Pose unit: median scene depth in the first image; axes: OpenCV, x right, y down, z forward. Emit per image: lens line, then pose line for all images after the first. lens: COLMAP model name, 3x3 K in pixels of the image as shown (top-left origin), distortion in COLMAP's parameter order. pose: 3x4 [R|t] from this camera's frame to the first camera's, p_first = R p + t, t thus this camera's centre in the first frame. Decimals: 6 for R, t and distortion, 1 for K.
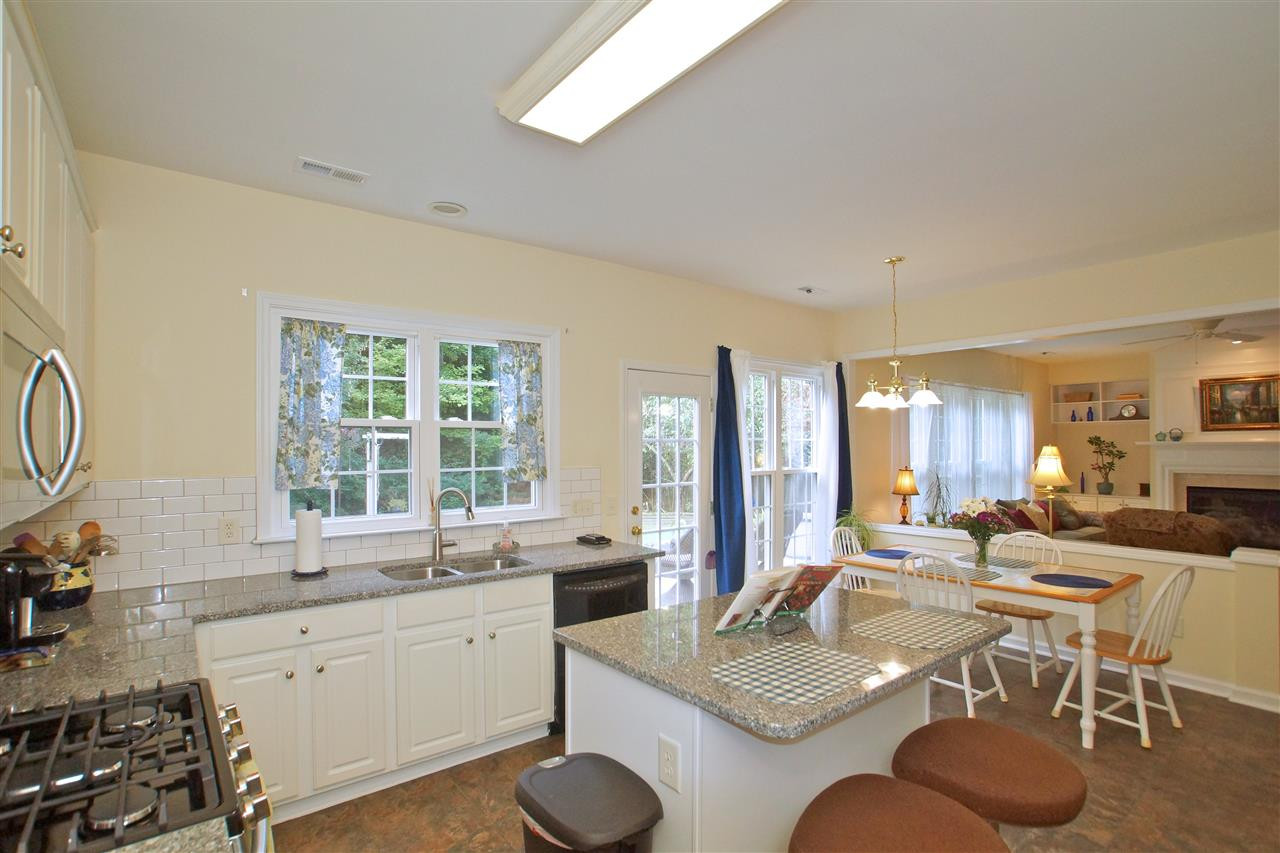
lens RADIAL K [[609.7, 0, 638.2], [0, 609.7, 444.2], [0, 0, 1]] dist [-0.063599, 0.029759]
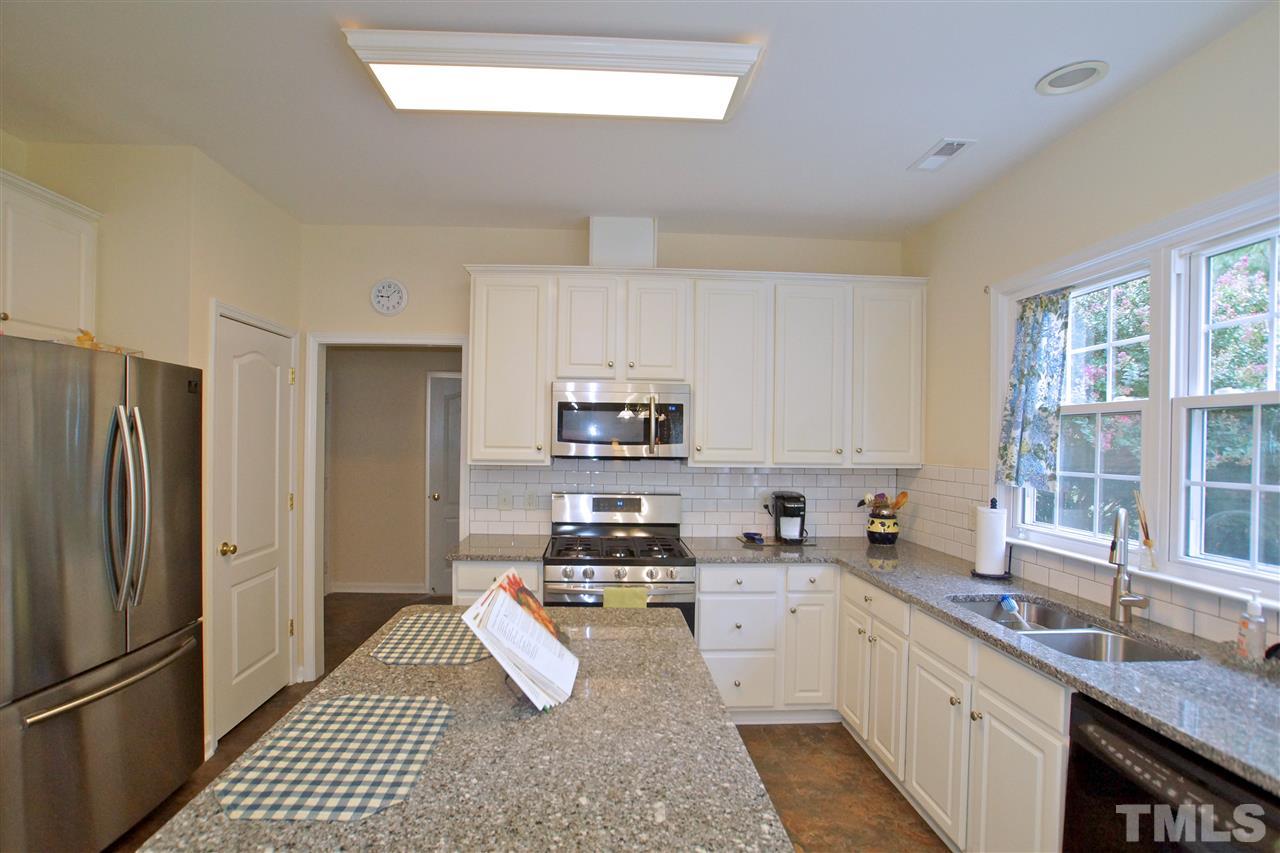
lens RADIAL K [[609.7, 0, 638.2], [0, 609.7, 444.2], [0, 0, 1]] dist [-0.063599, 0.029759]
pose [[-0.579341, 0.003655, -0.815077, 2.682148], [-0.009686, 0.999888, 0.011369, 0.031741], [0.815028, 0.014481, -0.579241, 5.562647]]
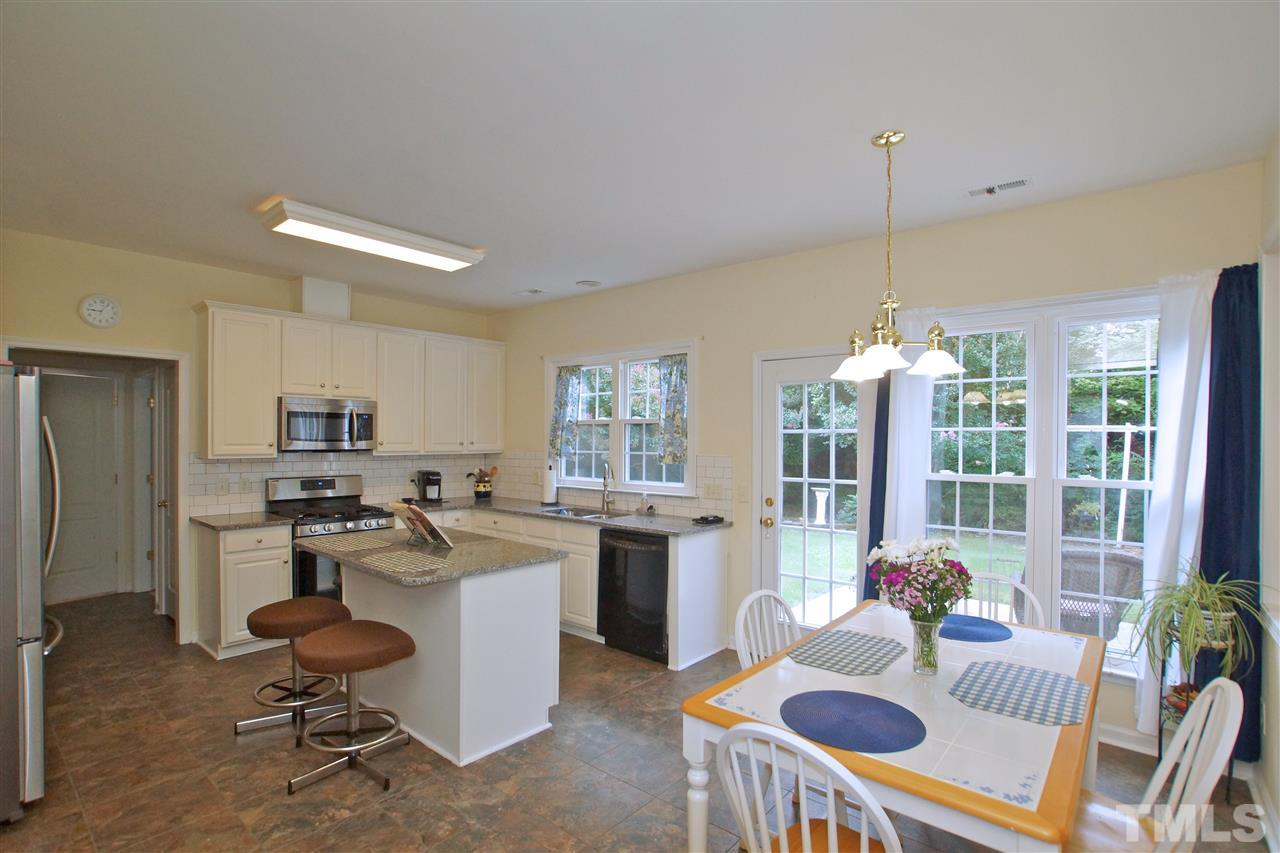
lens RADIAL K [[609.7, 0, 638.2], [0, 609.7, 444.2], [0, 0, 1]] dist [-0.063599, 0.029759]
pose [[0.202645, 0.013878, -0.979154, 7.054288], [-0.004443, 0.999902, 0.013252, 0.015837], [0.979242, 0.001665, 0.202686, 4.511335]]
